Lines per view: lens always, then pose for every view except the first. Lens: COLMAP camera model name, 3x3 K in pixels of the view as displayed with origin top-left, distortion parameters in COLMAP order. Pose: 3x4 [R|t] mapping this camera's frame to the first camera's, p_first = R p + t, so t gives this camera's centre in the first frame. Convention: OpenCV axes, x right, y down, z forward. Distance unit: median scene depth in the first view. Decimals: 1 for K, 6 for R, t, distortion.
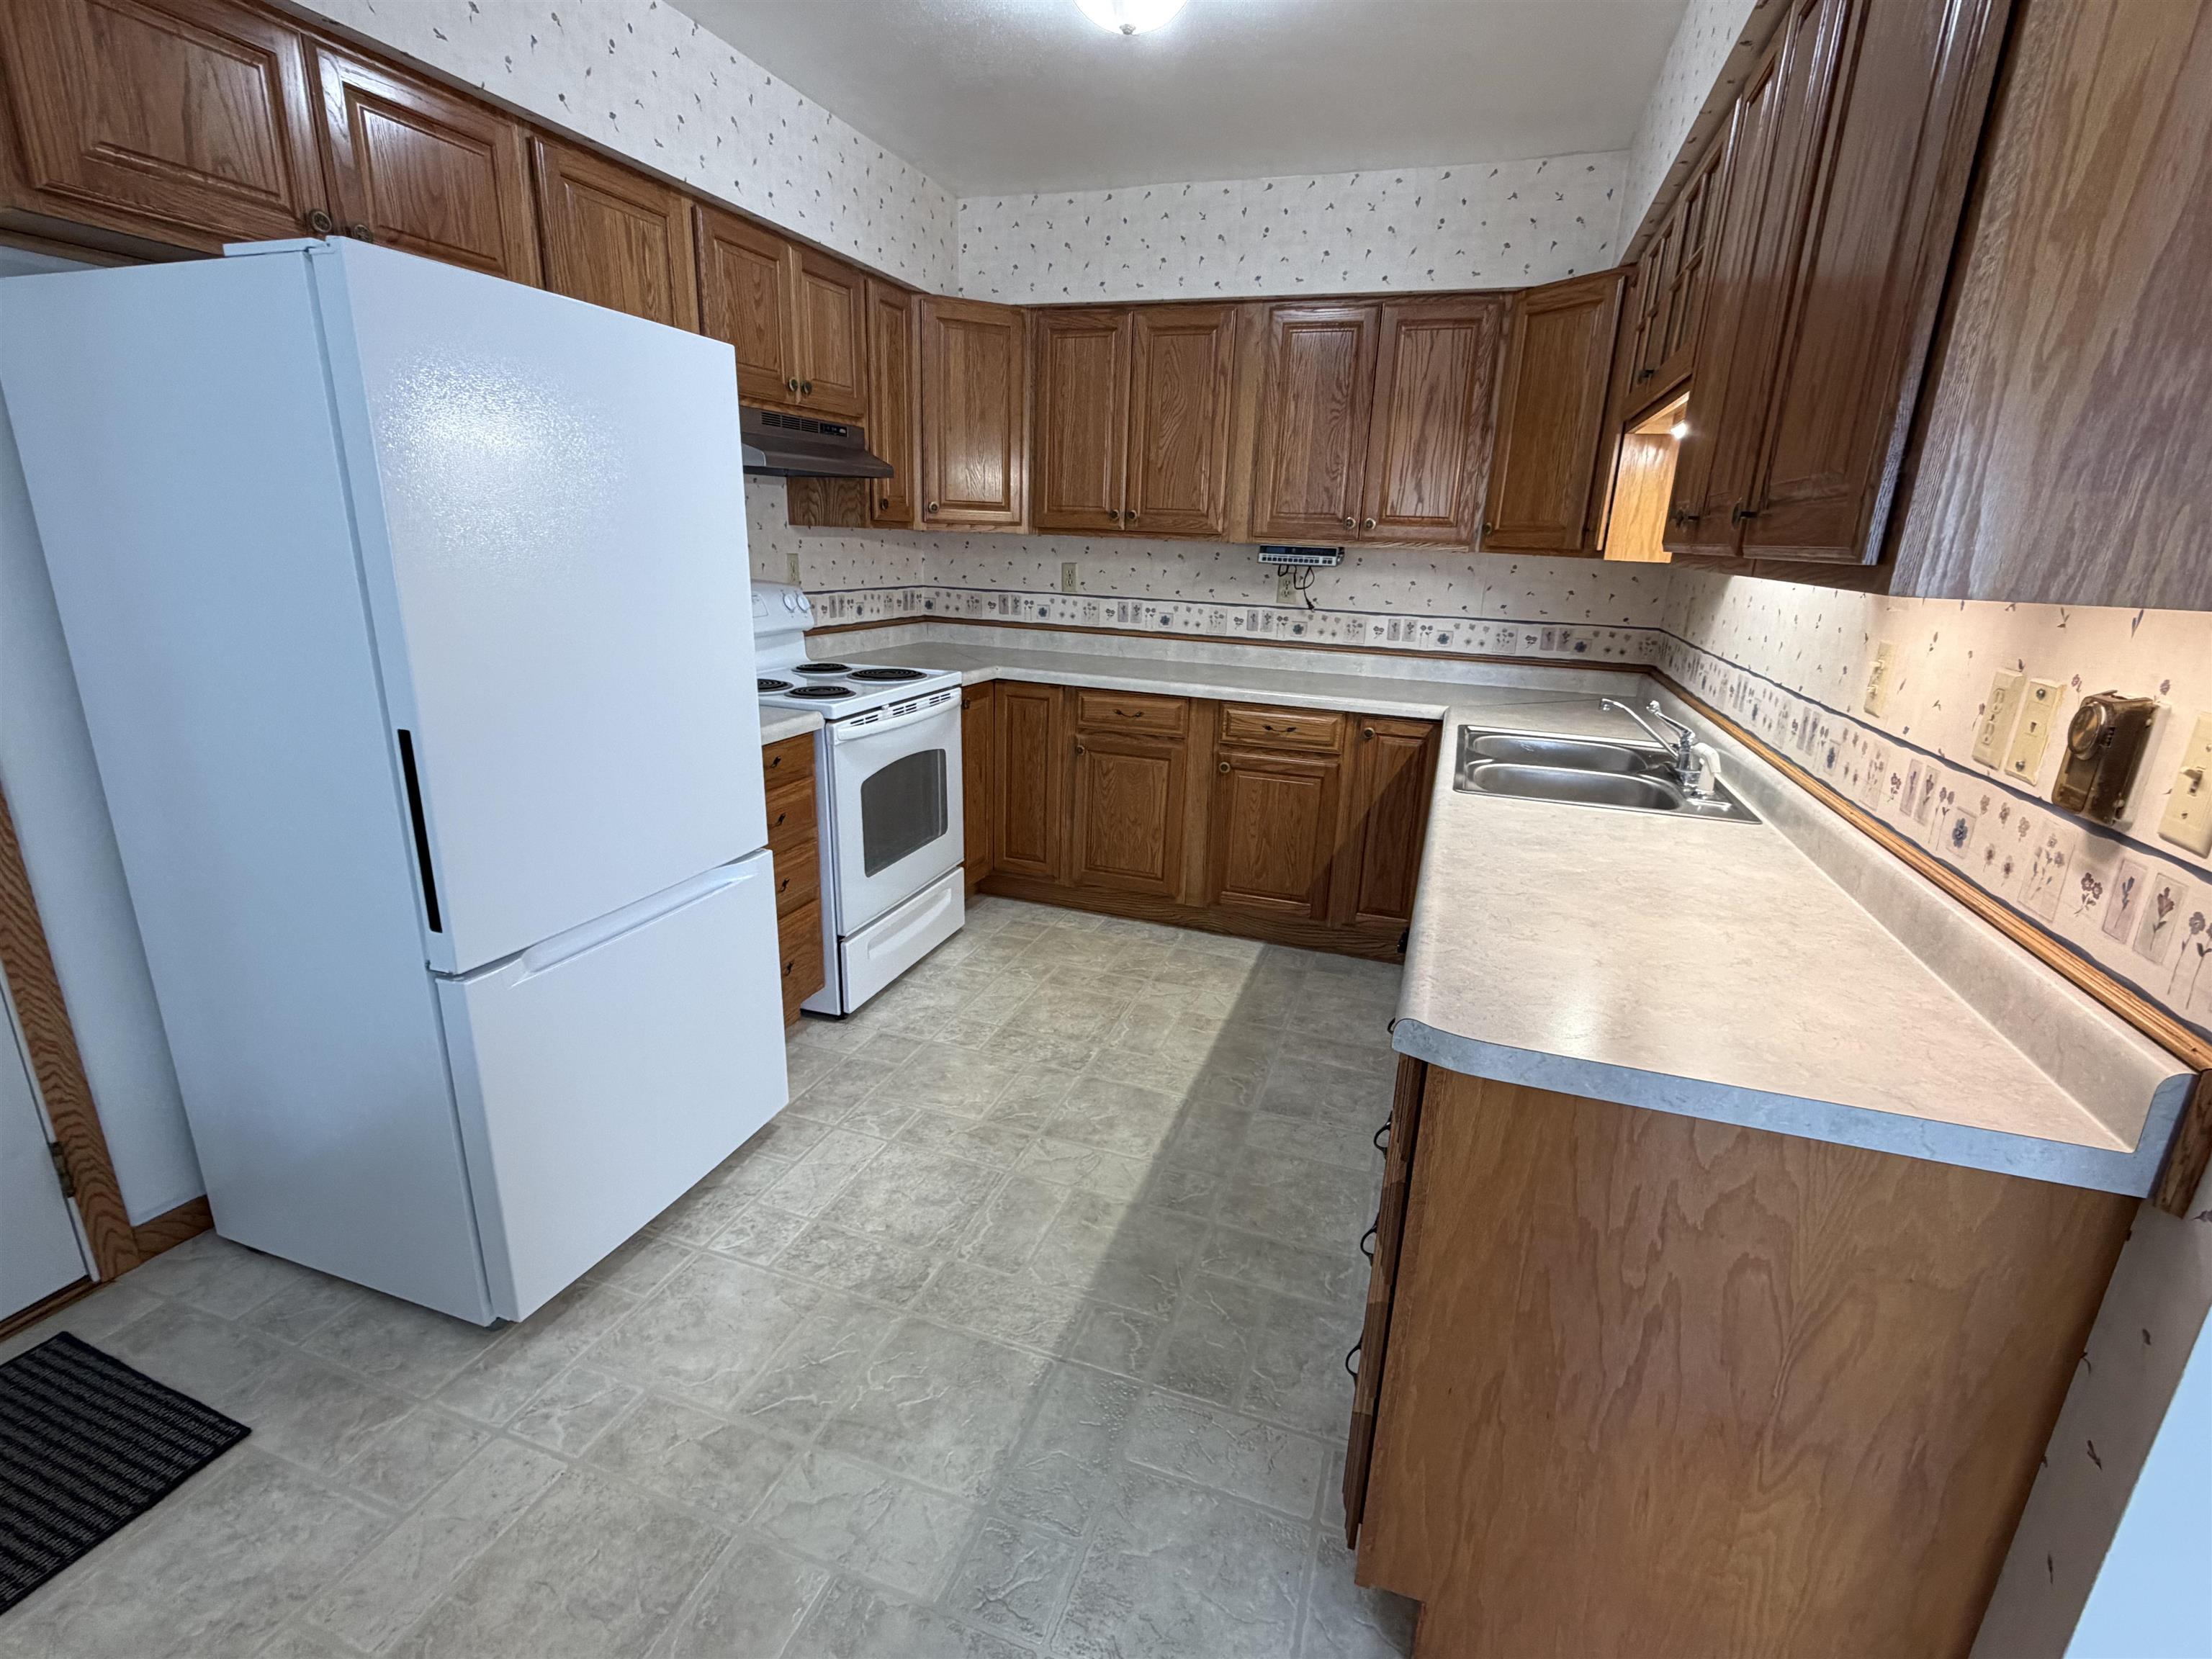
lens RADIAL K [[1017.3, 0, 1107.6], [0, 1017.3, 831.2], [0, 0, 1]] dist [-0.001976, -0.000657]
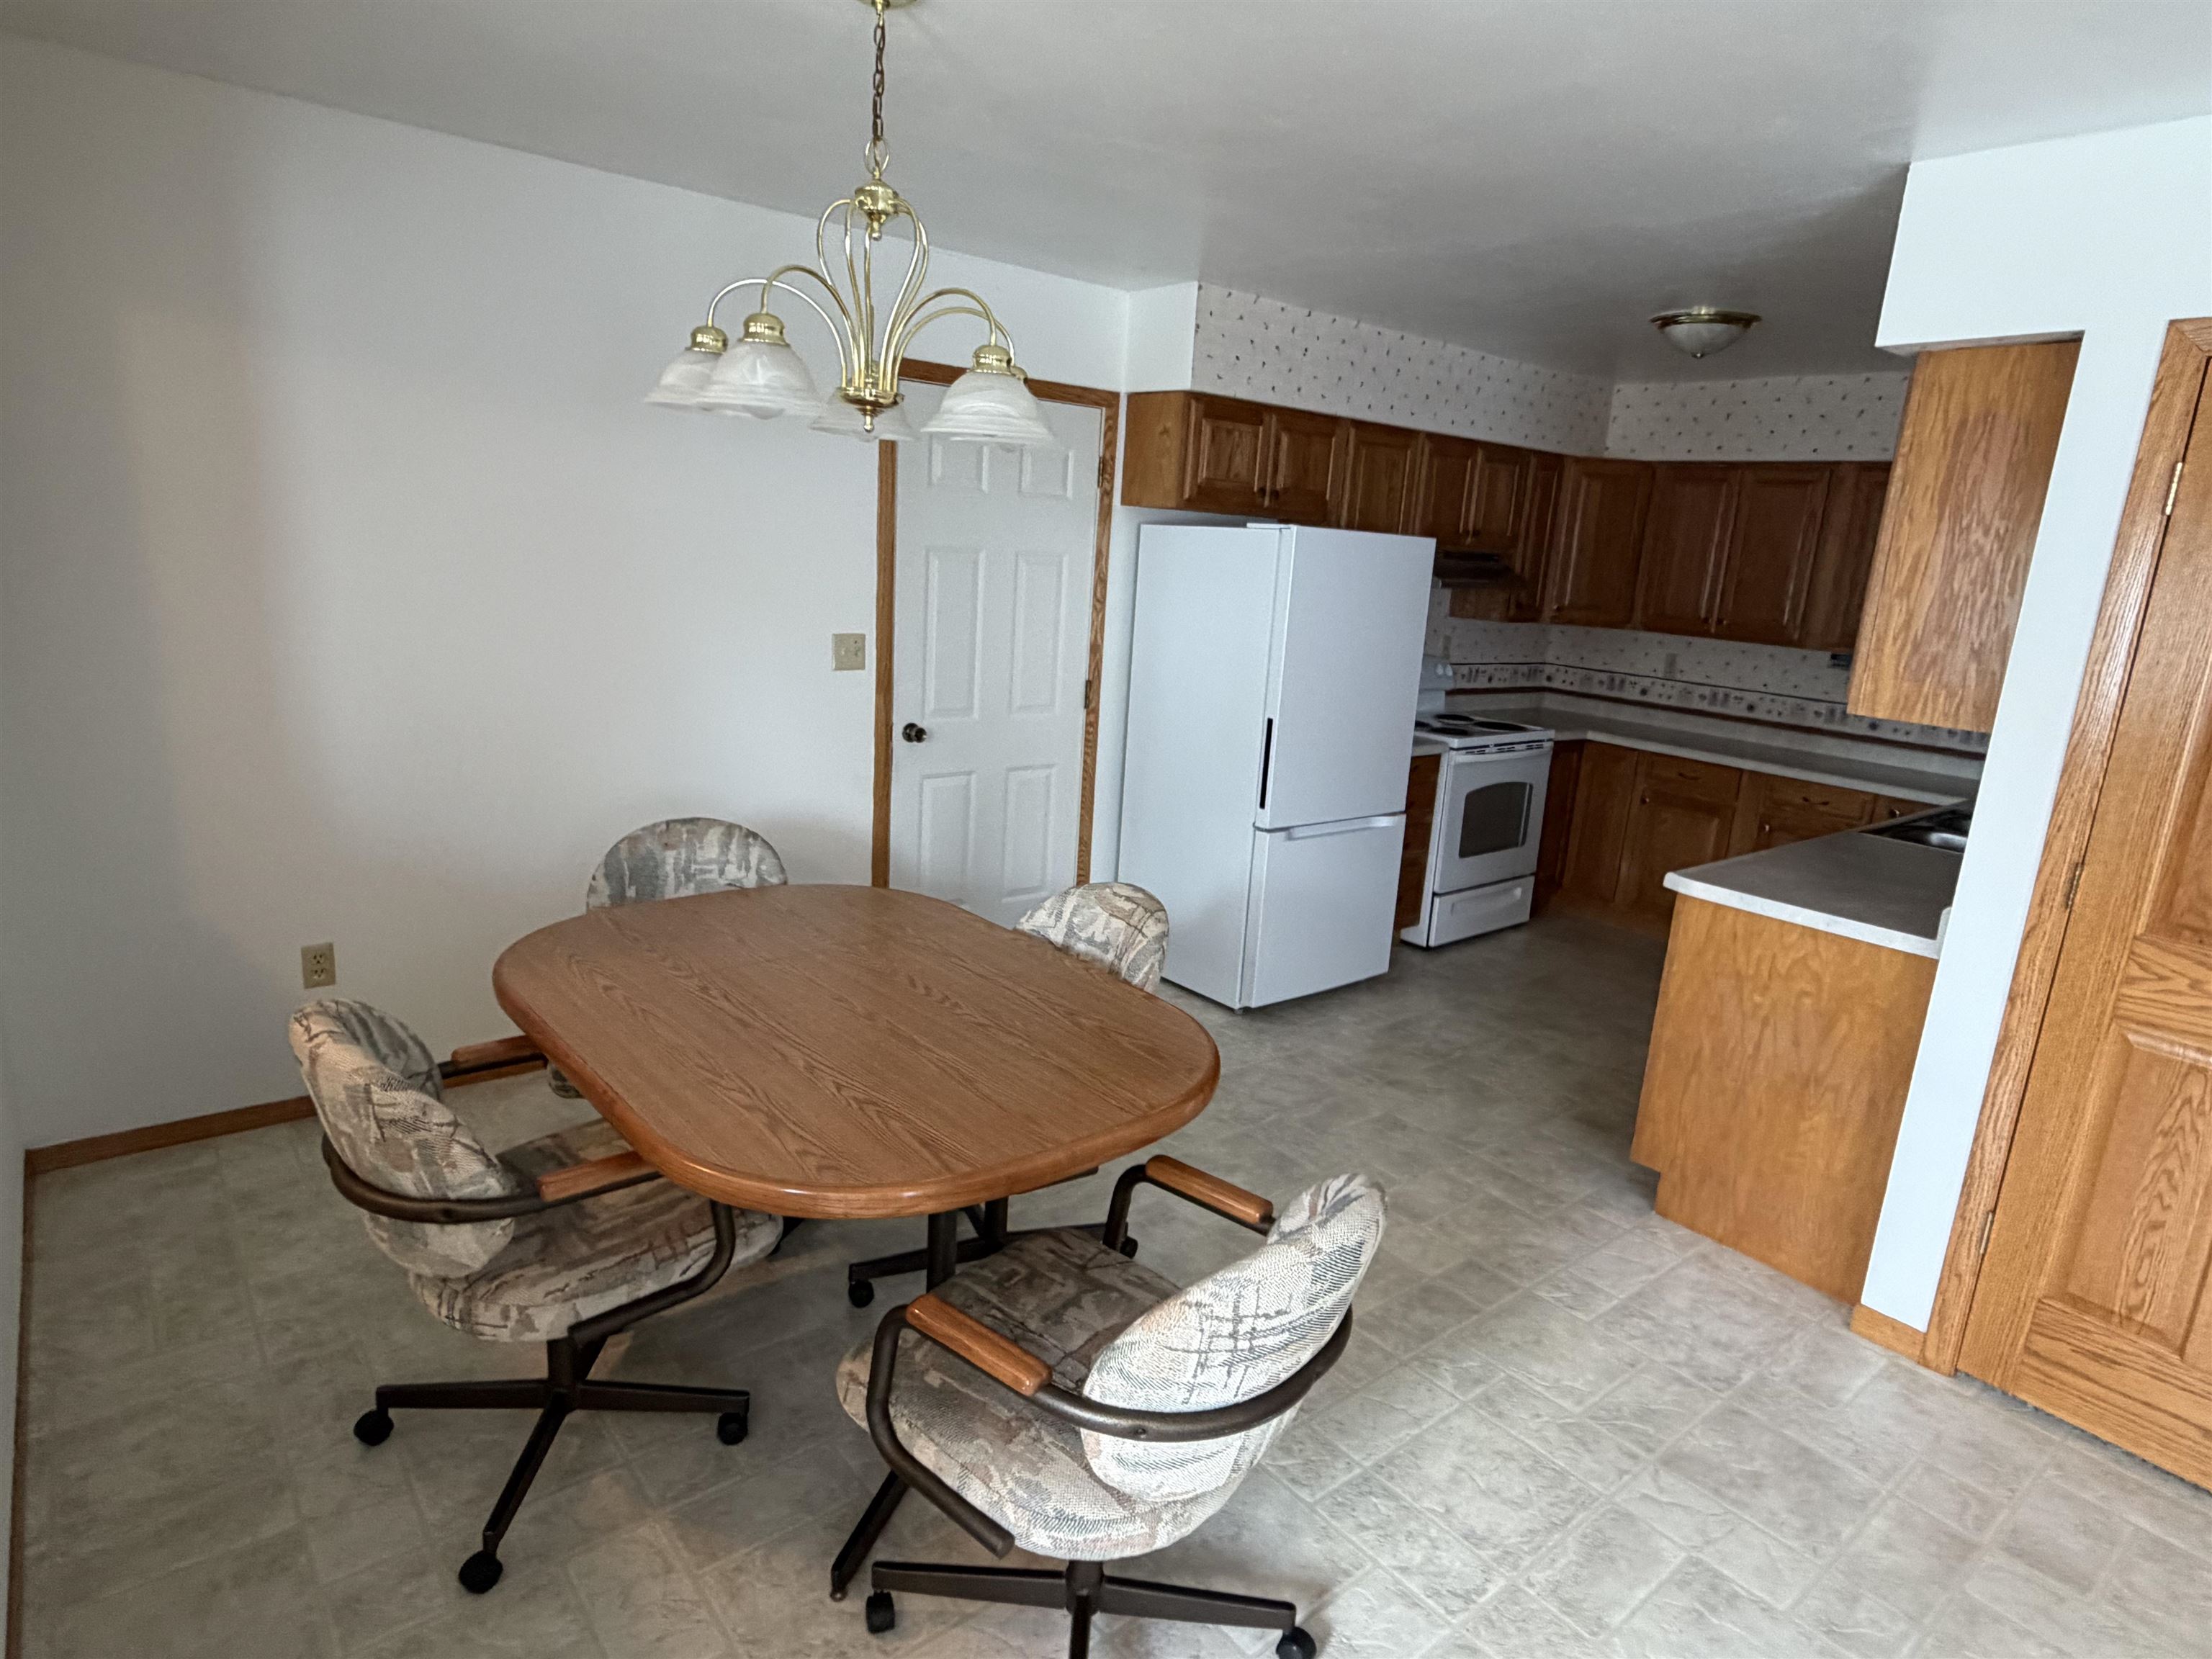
lens RADIAL K [[1237.5, 0, 1108.8], [0, 1237.5, 826.4], [0, 0, 1]] dist [-0.001961, 0.000816]
pose [[0.850507, 0.140623, -0.506816, 0.218916], [-0.183287, 0.982437, -0.034990, 0.146376], [0.492994, 0.122652, 0.861344, -0.750444]]
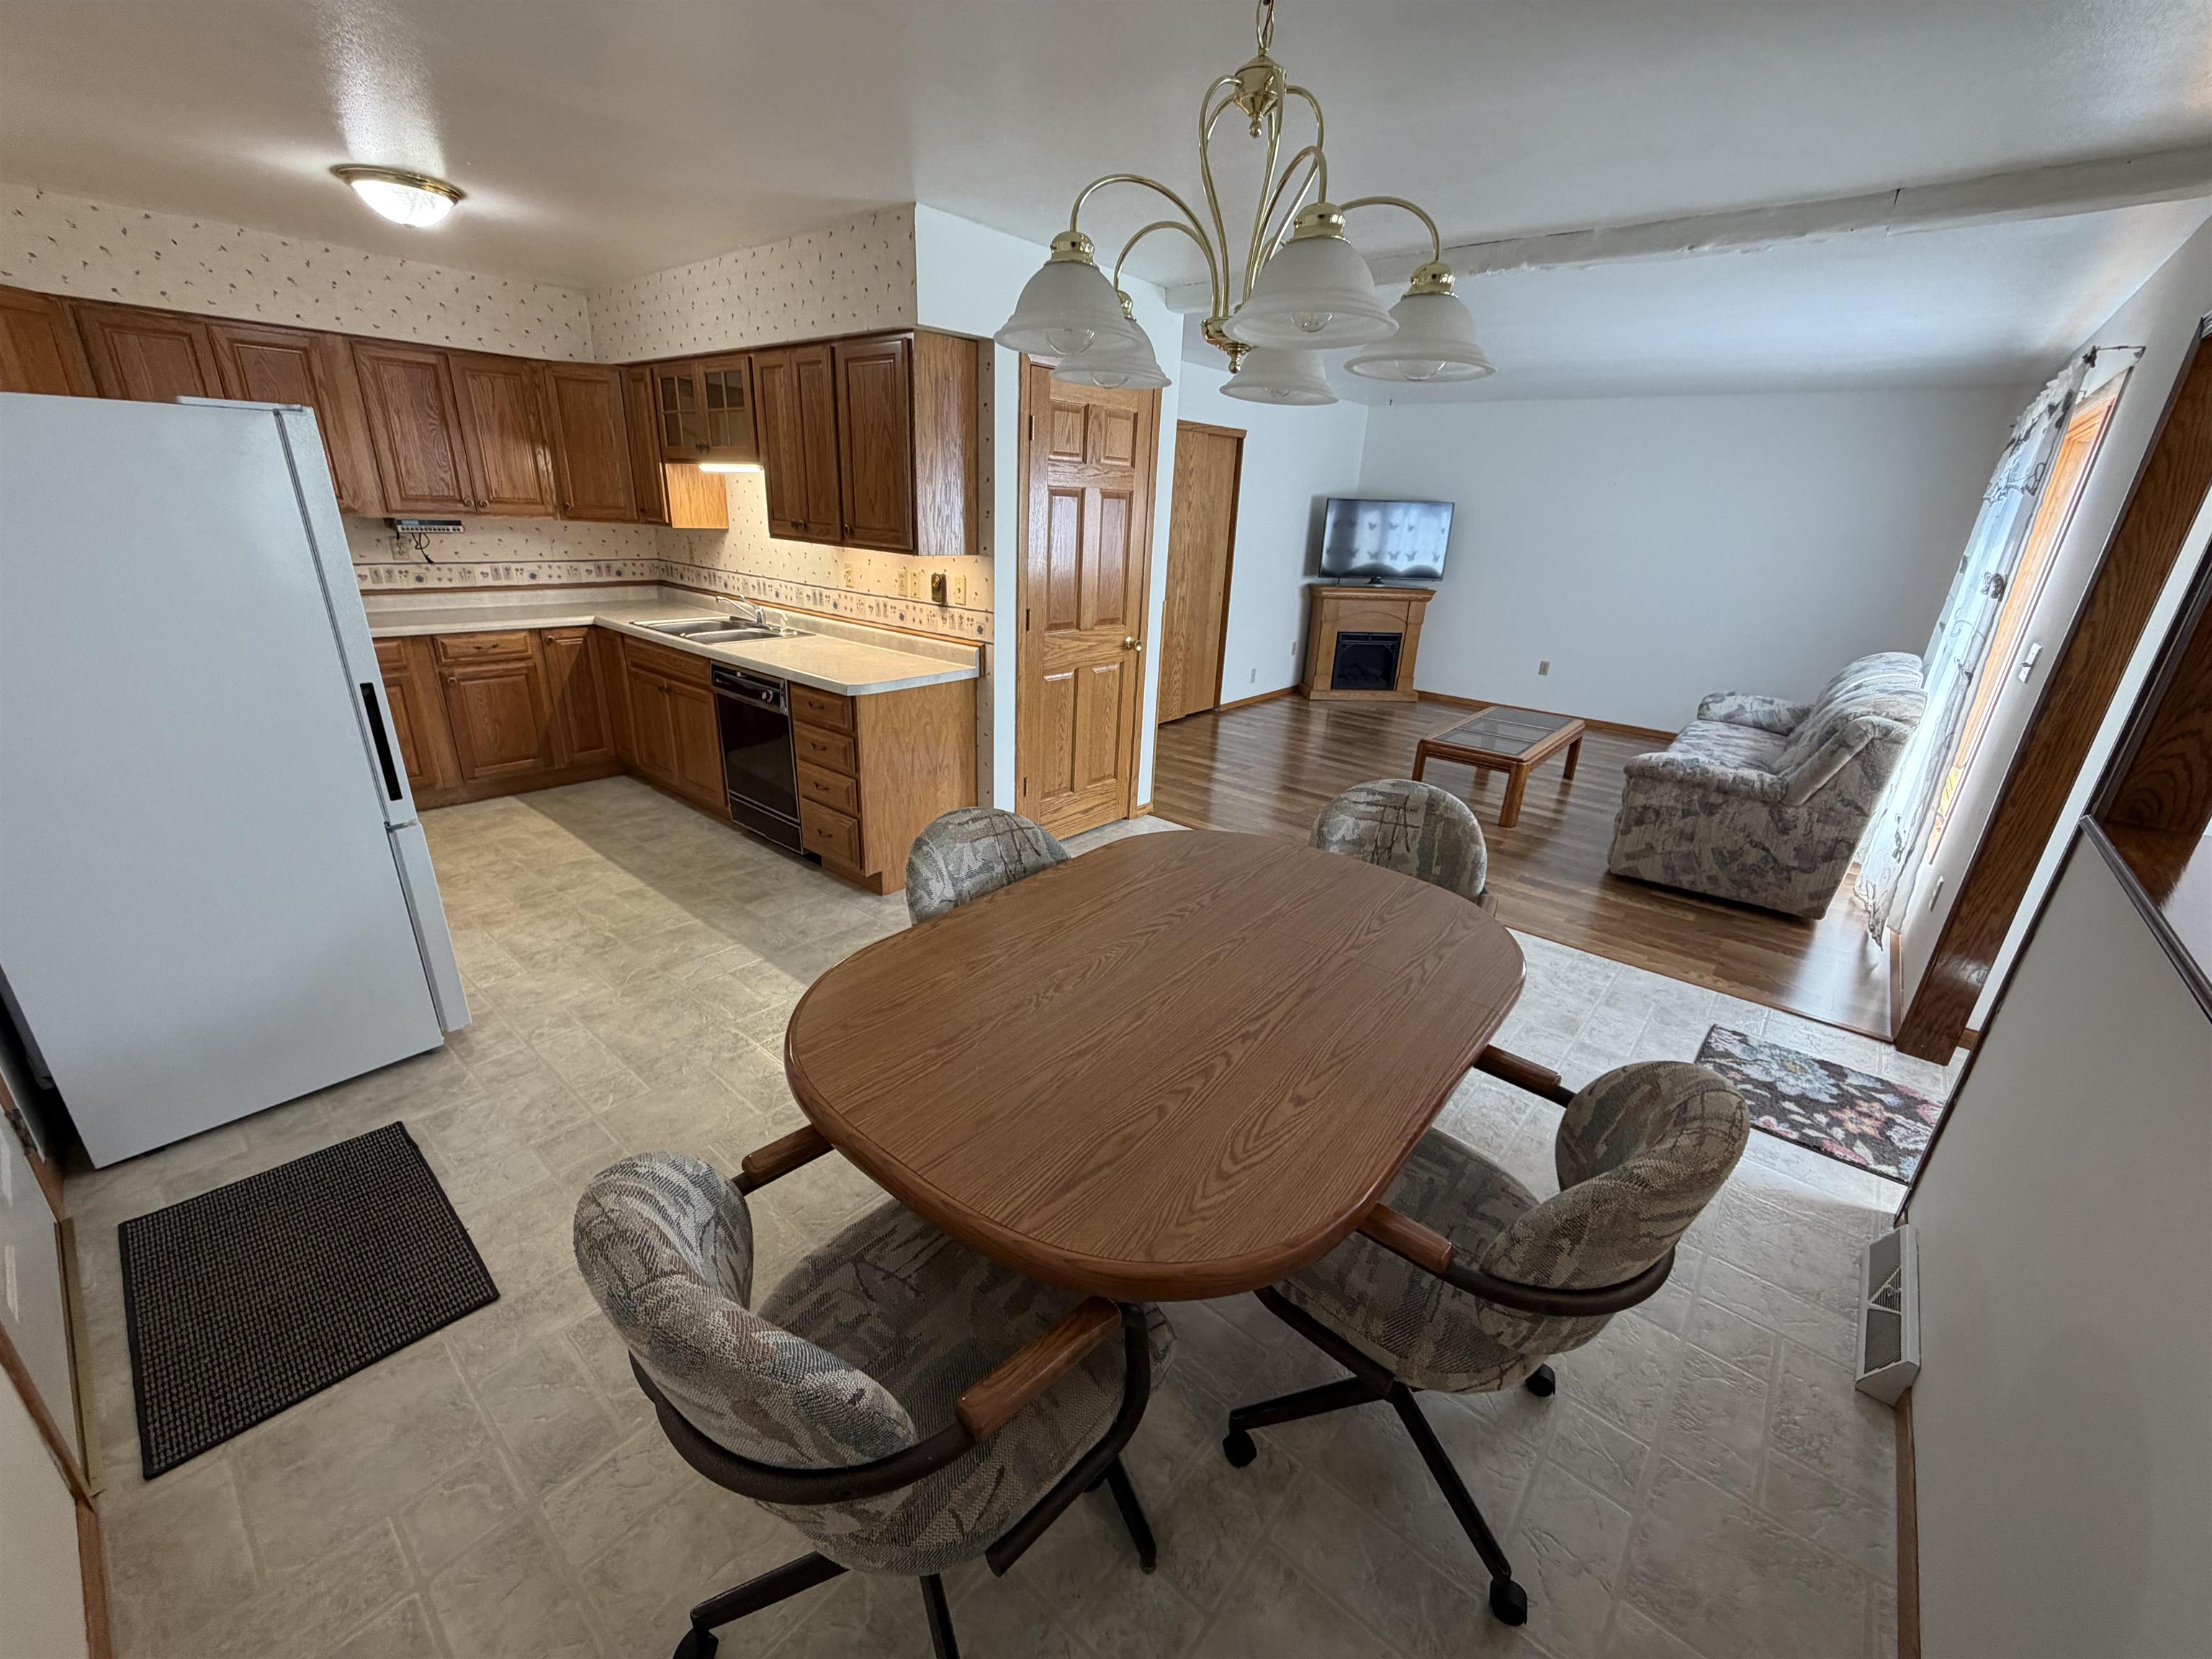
lens RADIAL K [[884.0, 0, 1102.3], [0, 884.0, 827.0], [0, 0, 1]] dist [0.000229, -0.000808]
pose [[0.363456, -0.340096, 0.867314, -0.764561], [0.233292, 0.934546, 0.268697, 0.008837], [-0.901928, 0.104678, 0.419008, -0.352630]]
